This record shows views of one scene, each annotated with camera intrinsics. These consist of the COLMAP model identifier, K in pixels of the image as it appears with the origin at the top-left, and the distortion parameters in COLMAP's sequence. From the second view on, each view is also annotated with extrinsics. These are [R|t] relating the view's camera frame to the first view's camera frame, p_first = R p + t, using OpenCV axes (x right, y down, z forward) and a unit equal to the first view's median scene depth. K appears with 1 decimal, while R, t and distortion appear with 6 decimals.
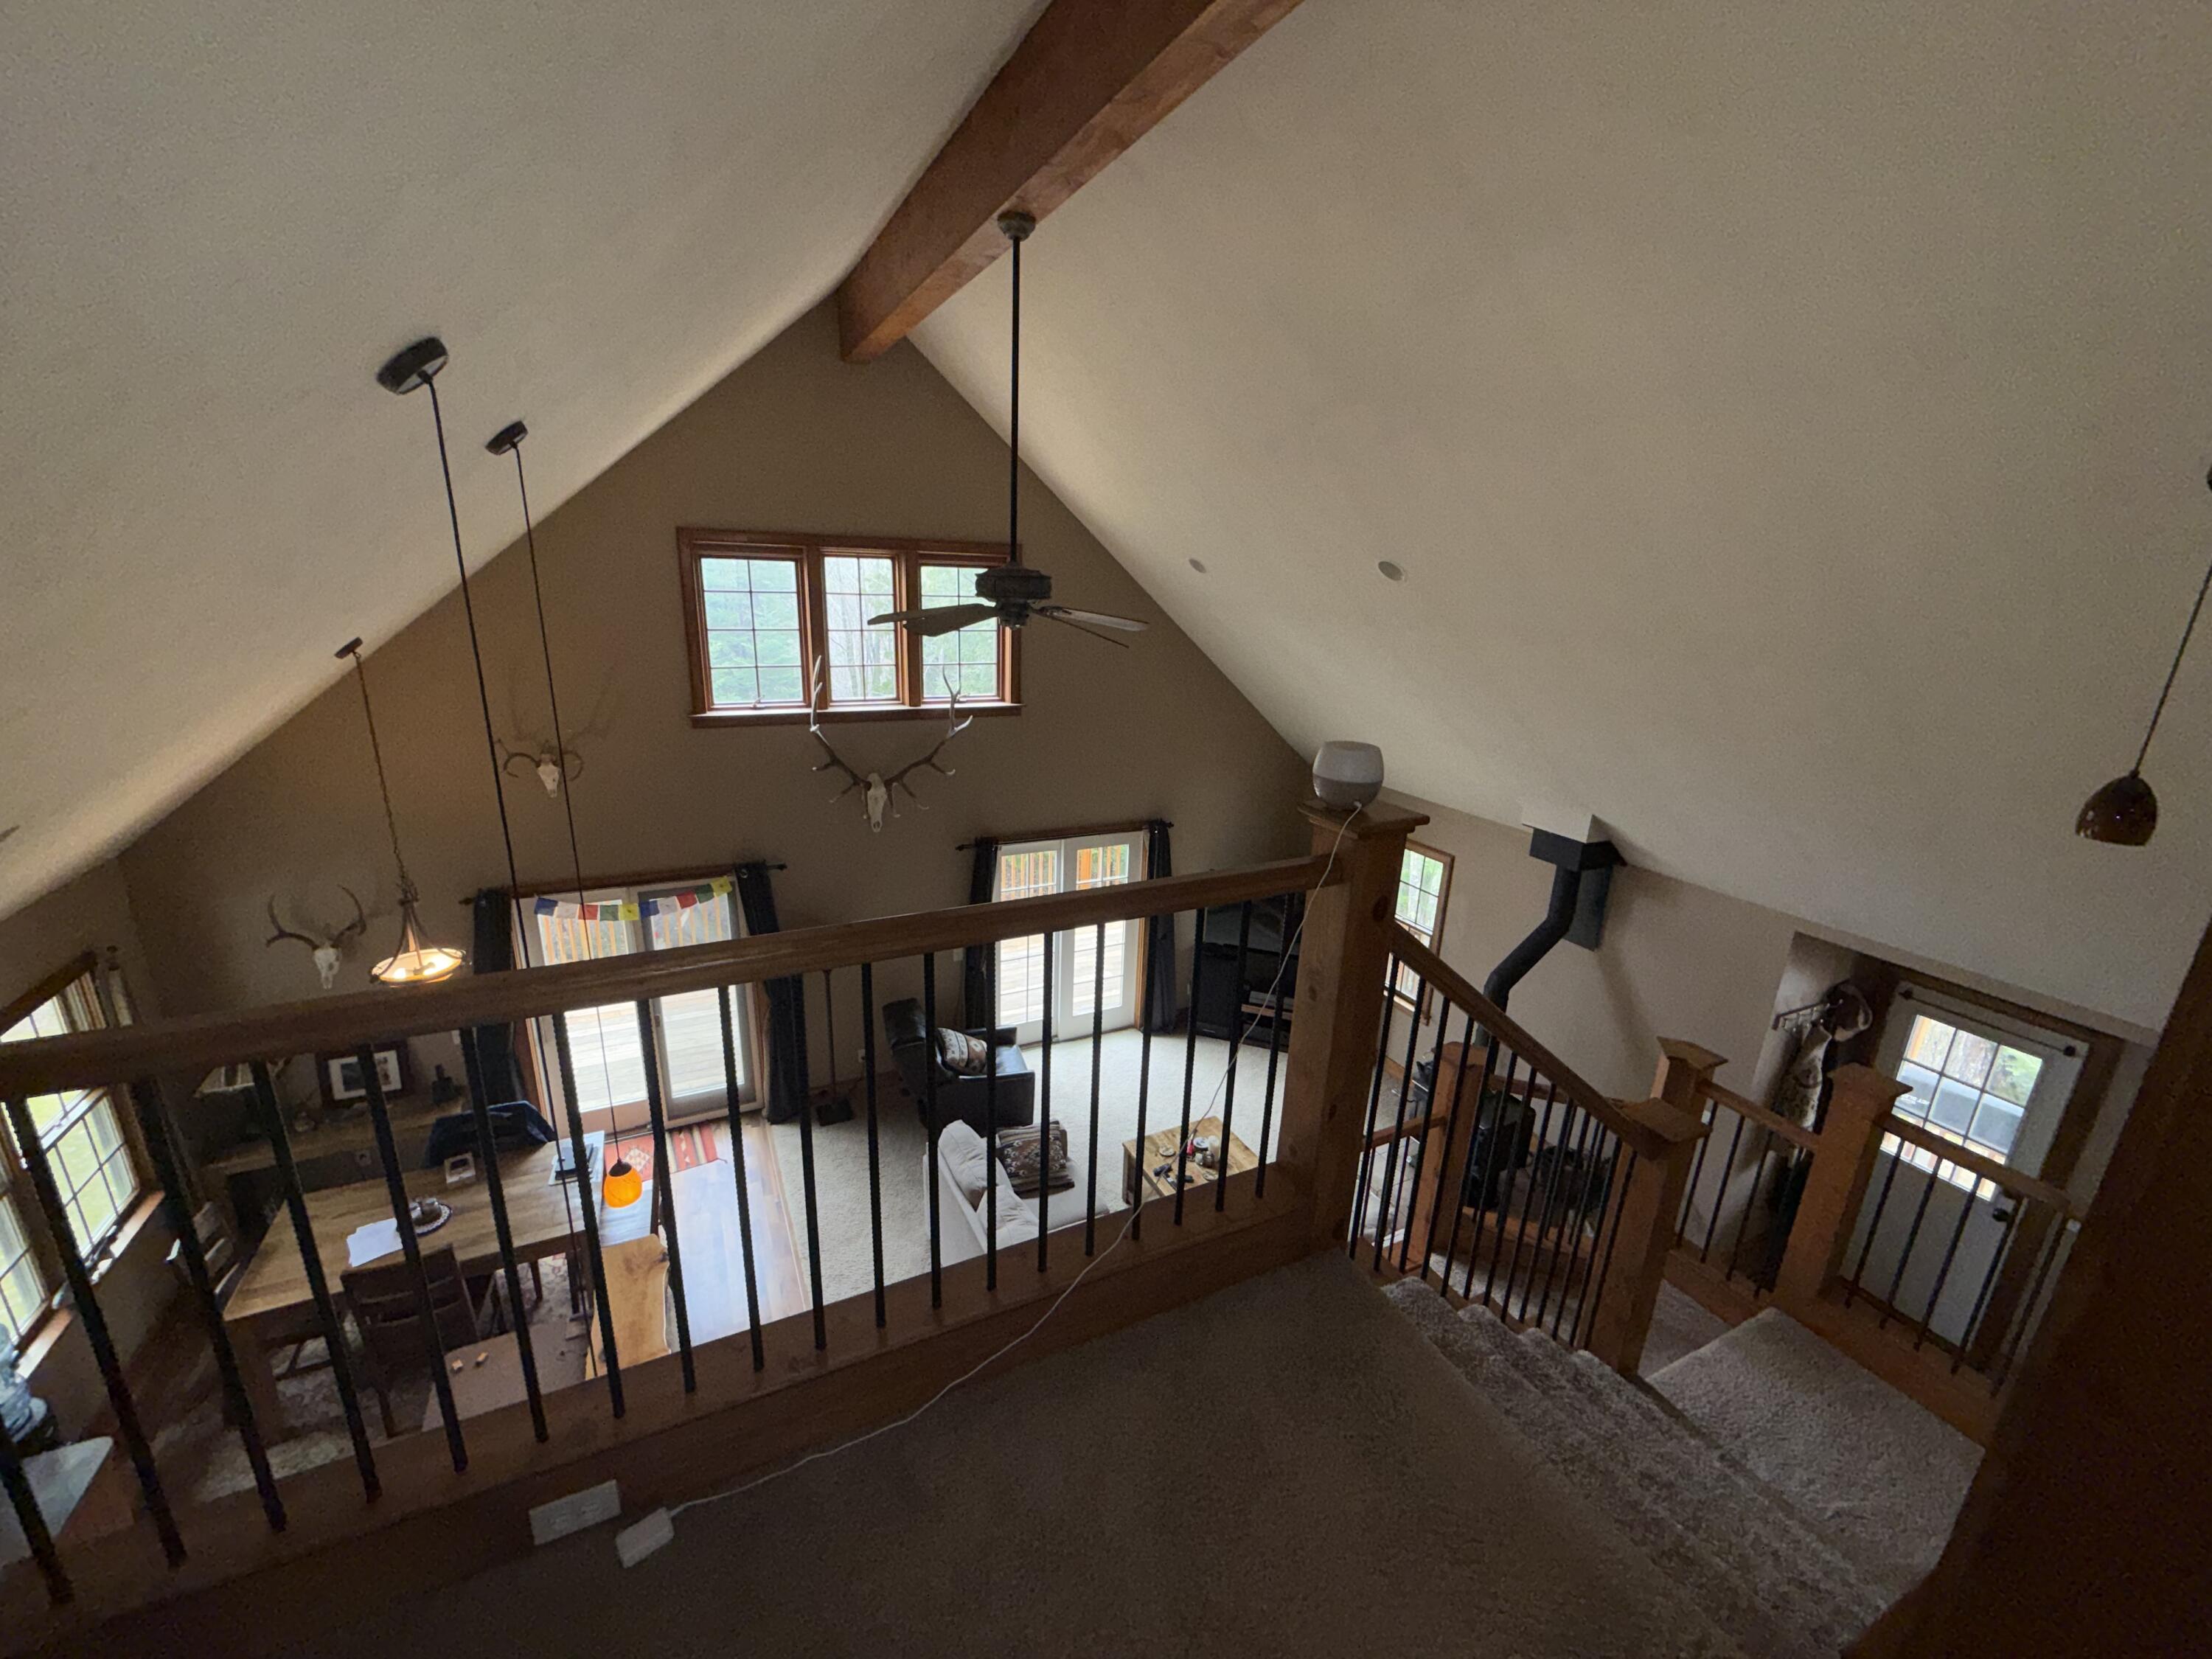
lens RADIAL K [[878.9, 0, 1104.5], [0, 878.9, 834.7], [0, 0, 1]] dist [0.000732, -0.000191]
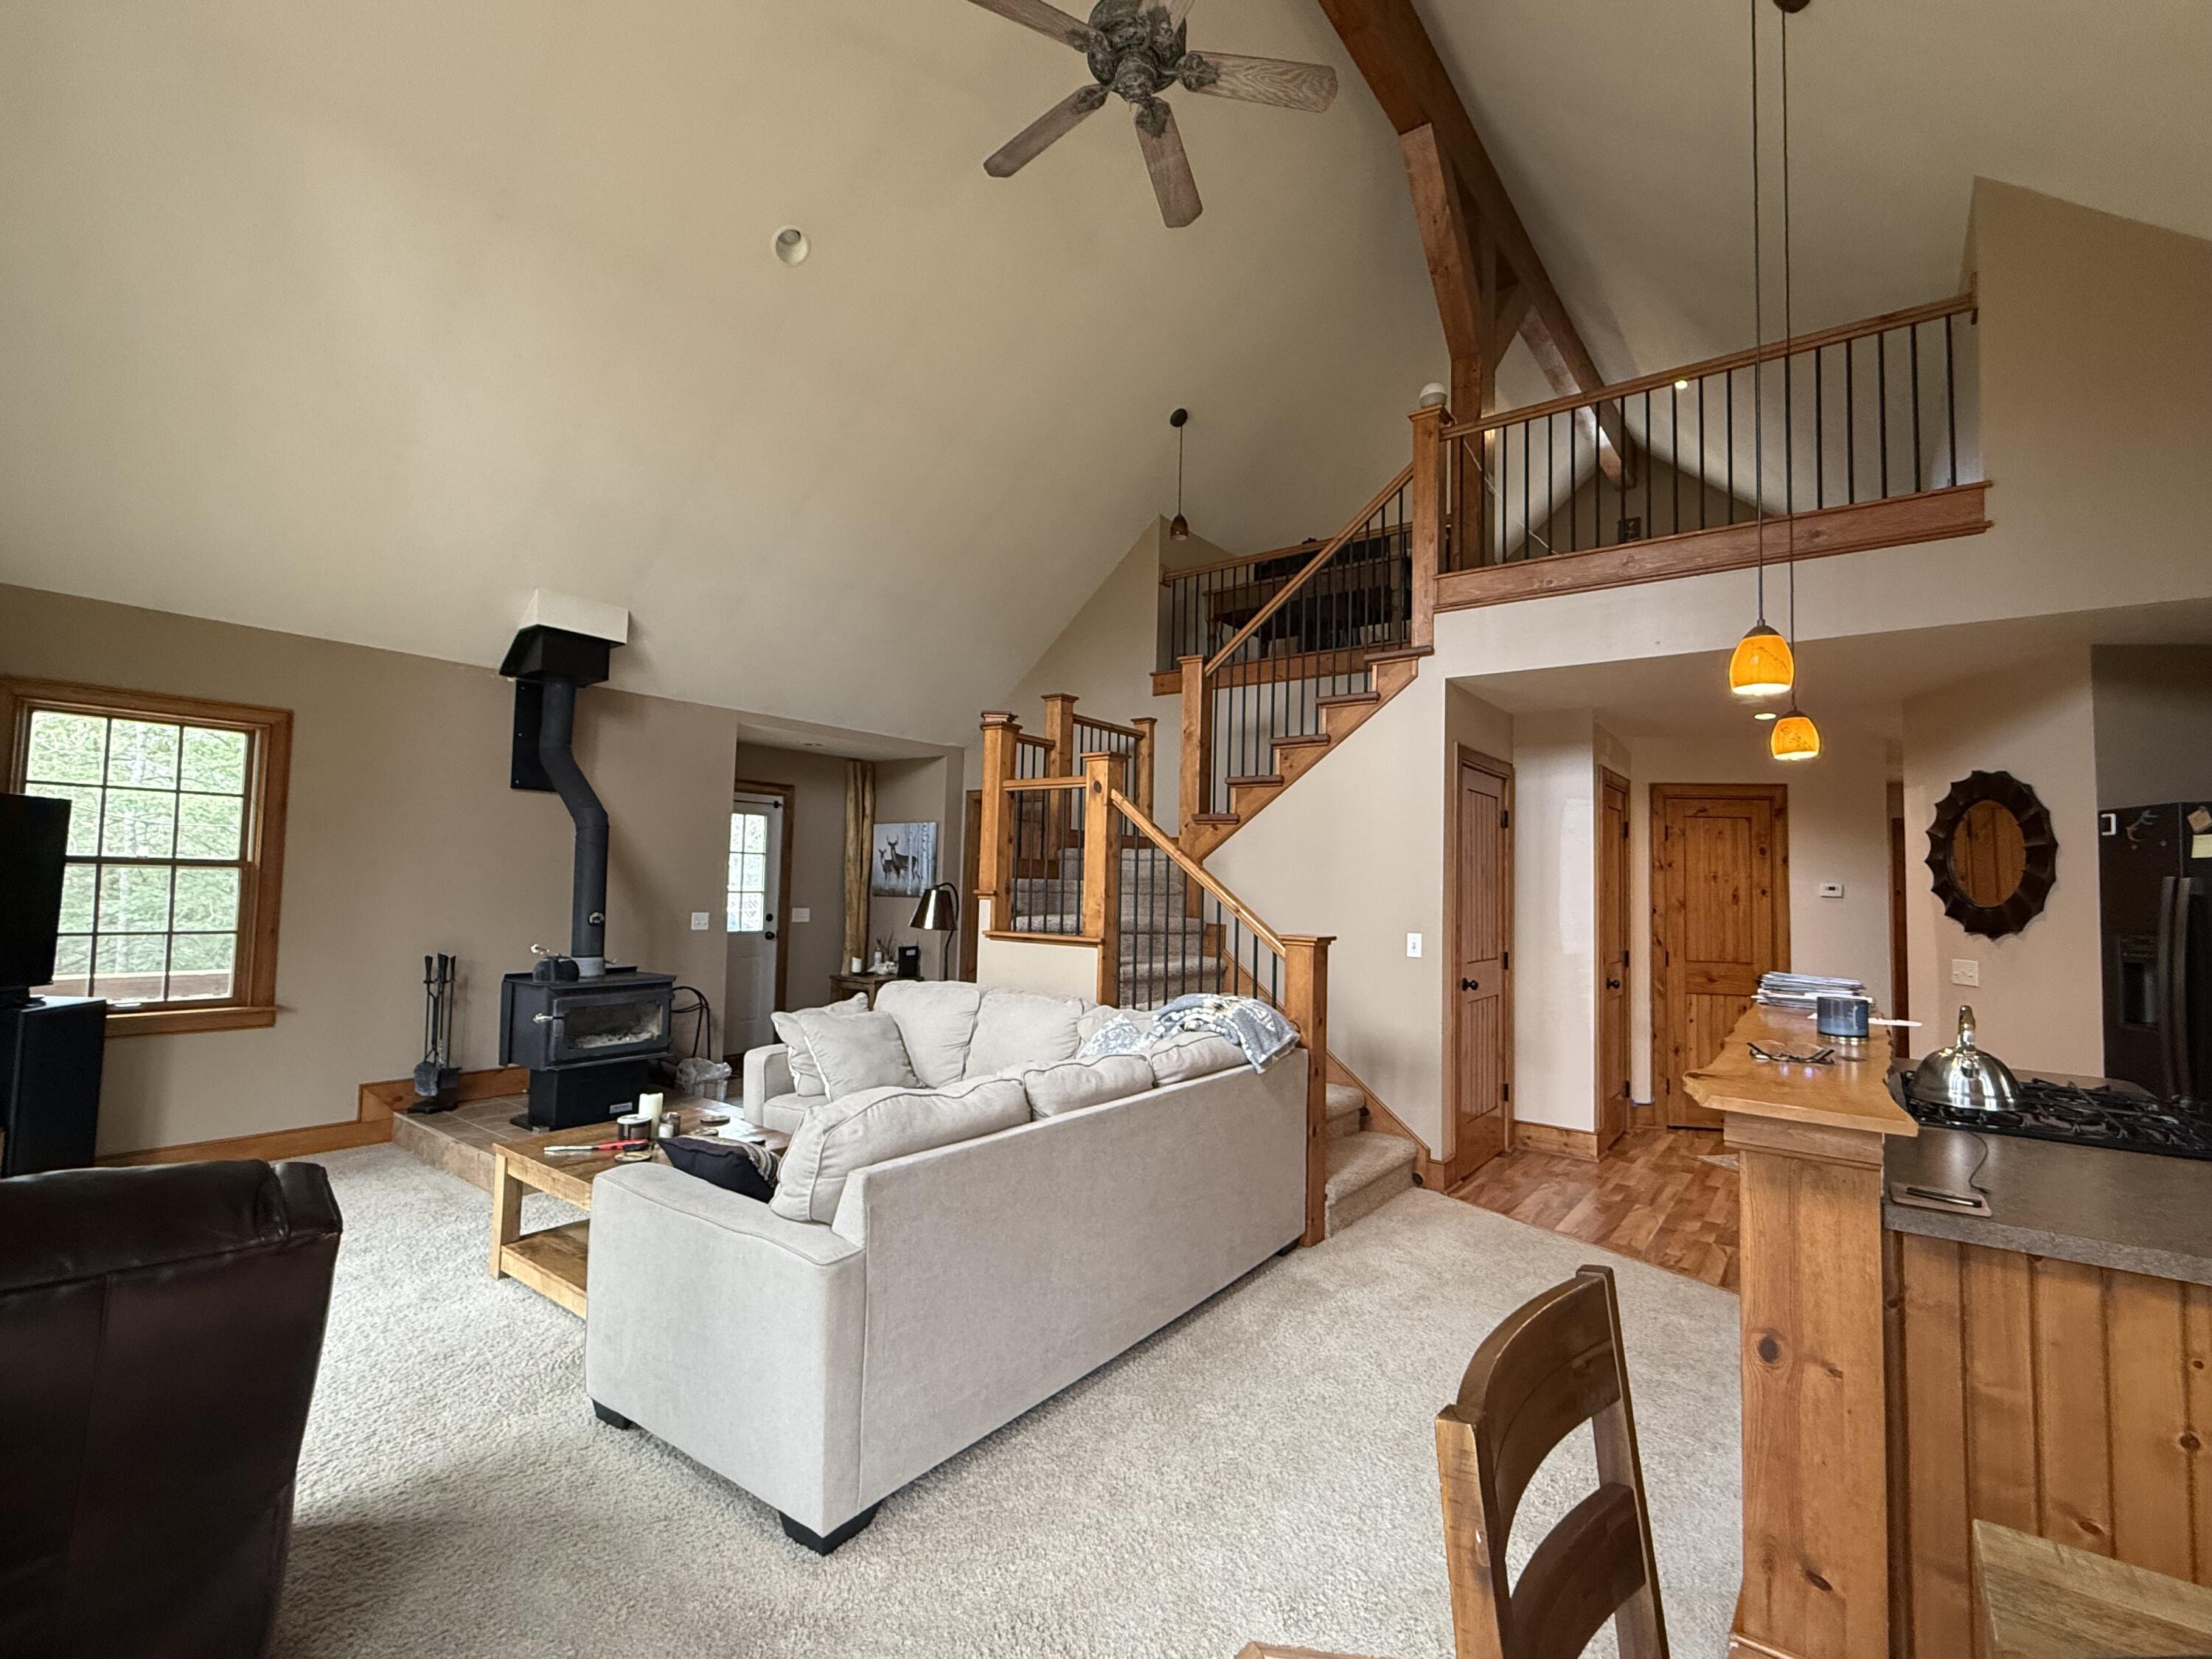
lens RADIAL K [[997.5, 0, 1105.6], [0, 997.5, 830.4], [0, 0, 1]] dist [0.000664, -0.000516]
pose [[-0.454303, 0.011572, 0.890772, -0.515053], [0.215188, 0.971731, 0.097124, 0.173145], [-0.864467, 0.235807, -0.443950, 0.915940]]
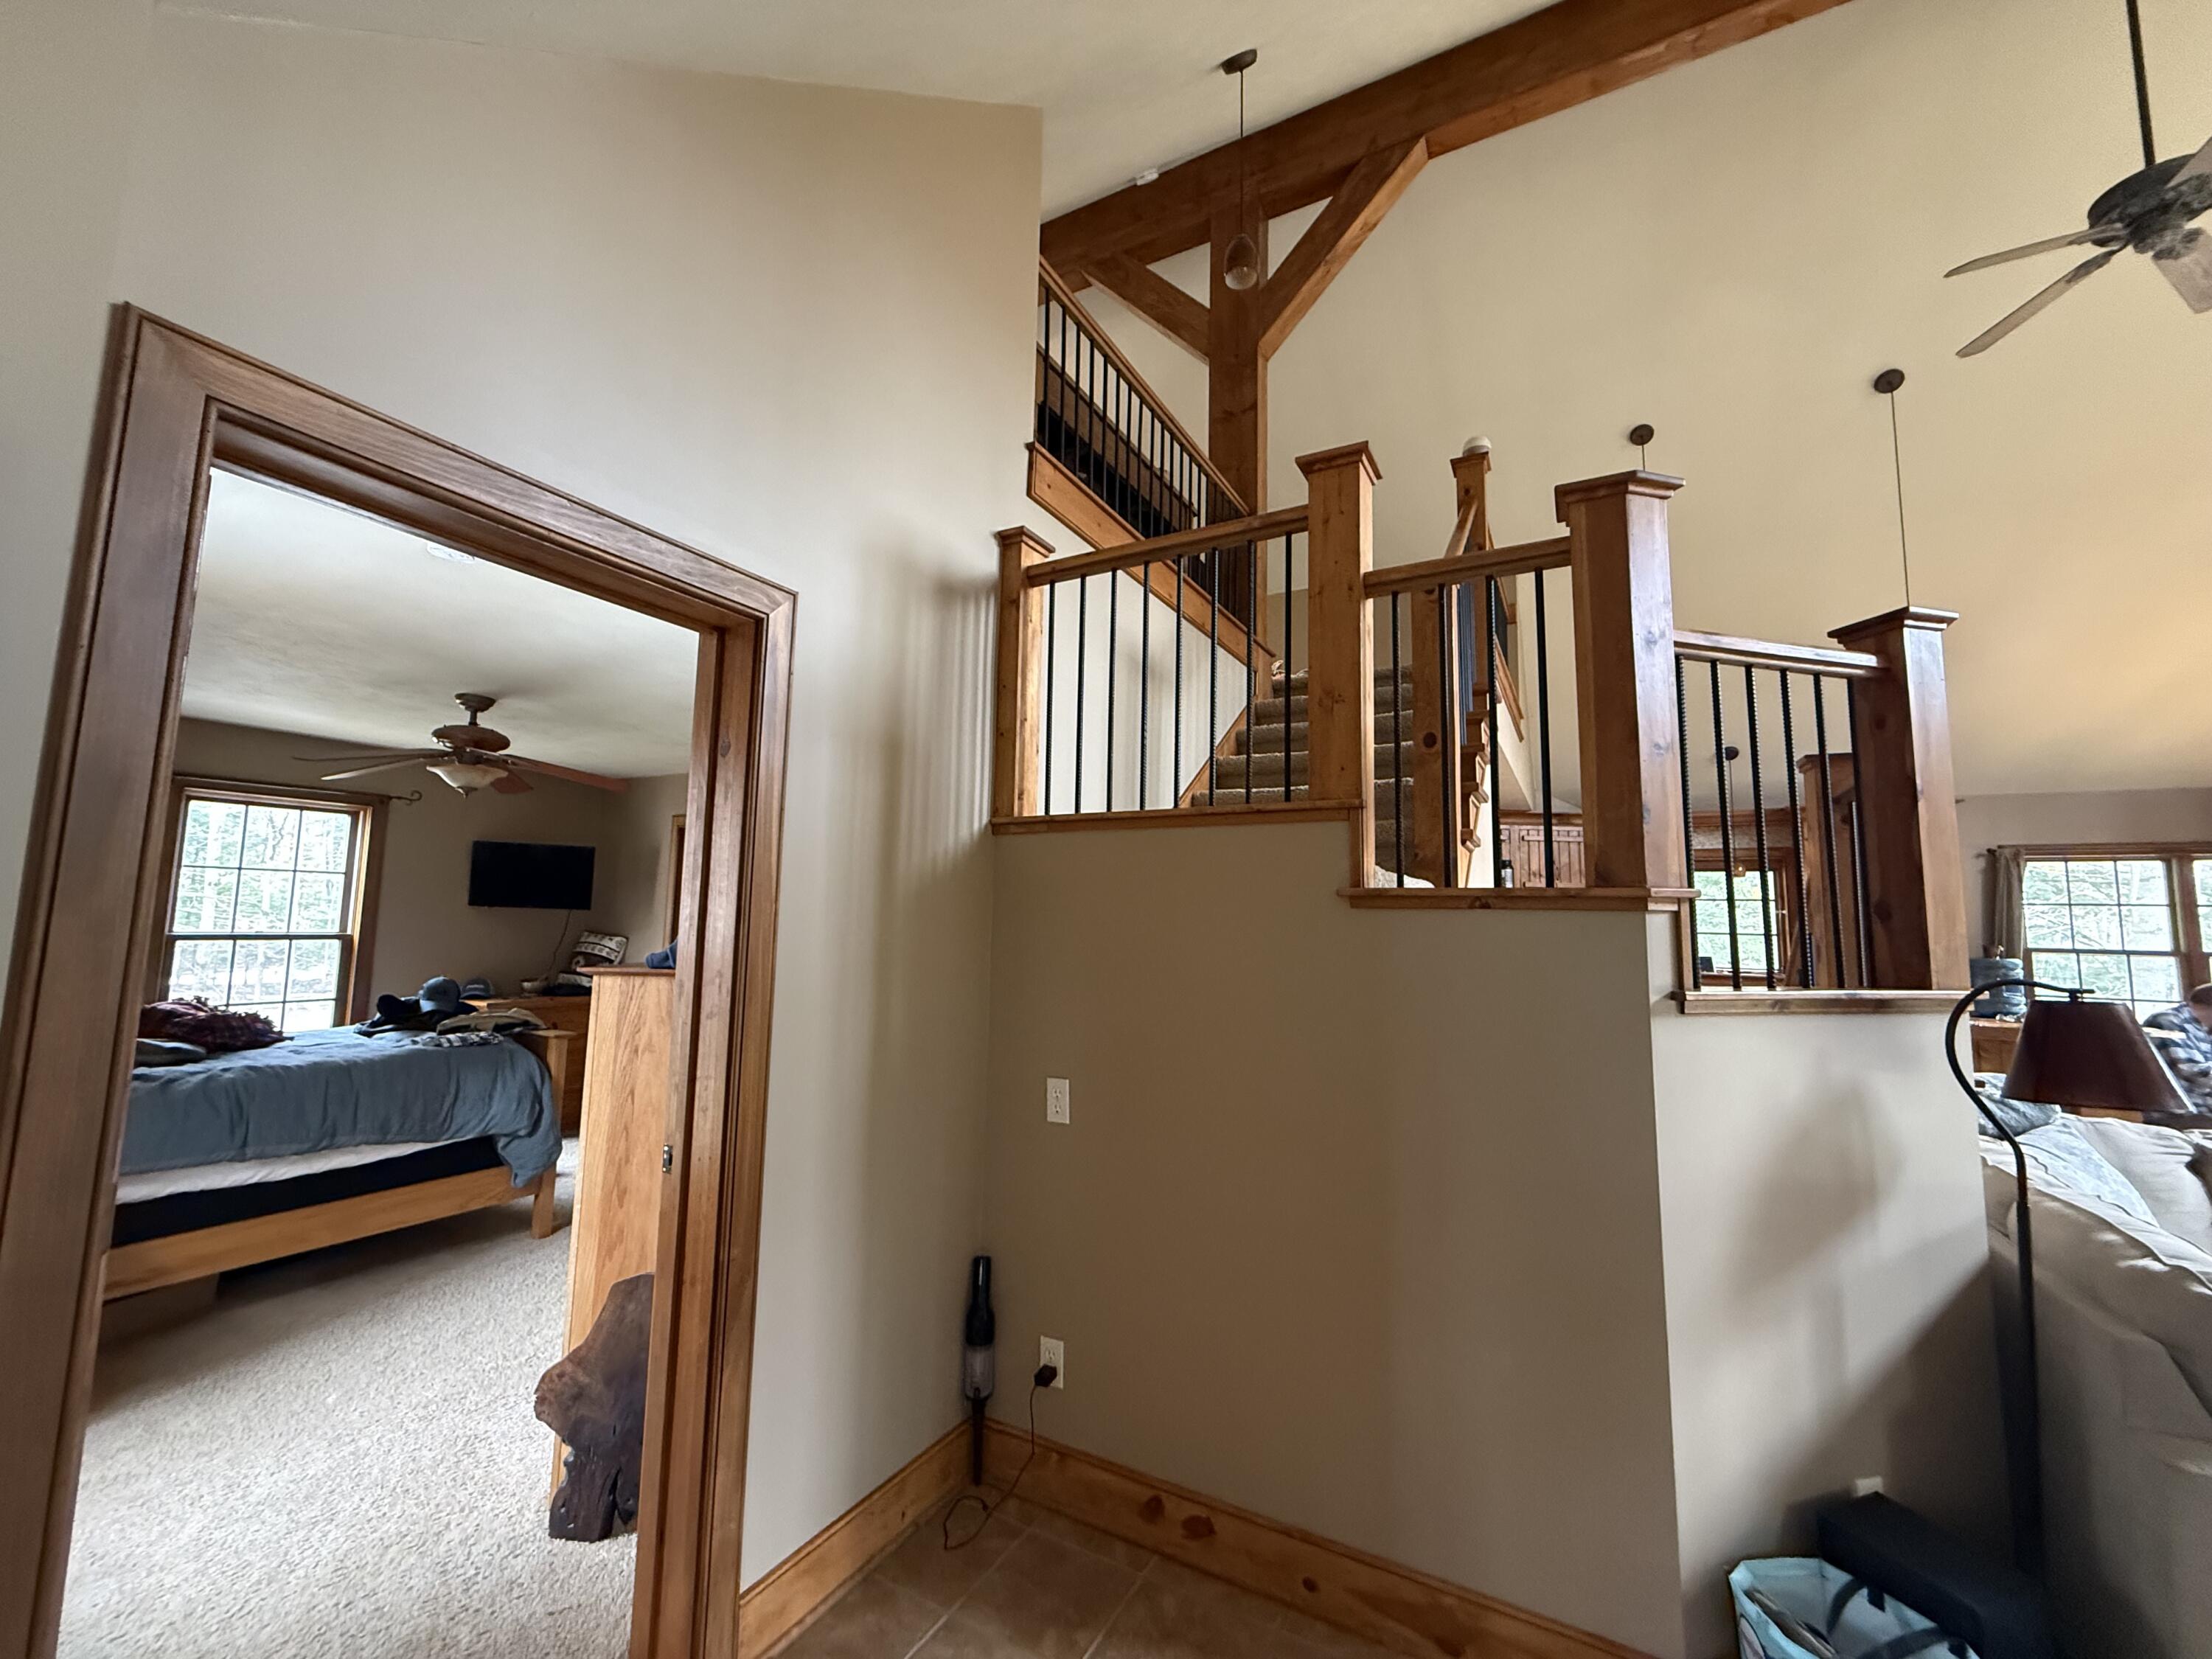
lens RADIAL K [[878.9, 0, 1102.3], [0, 878.9, 833.8], [0, 0, 1]] dist [0.000732, -0.000191]
pose [[-0.810929, -0.103098, -0.575991, 0.665733], [-0.208312, 0.970731, 0.119527, 0.247498], [0.546809, 0.216914, -0.808671, 0.732233]]
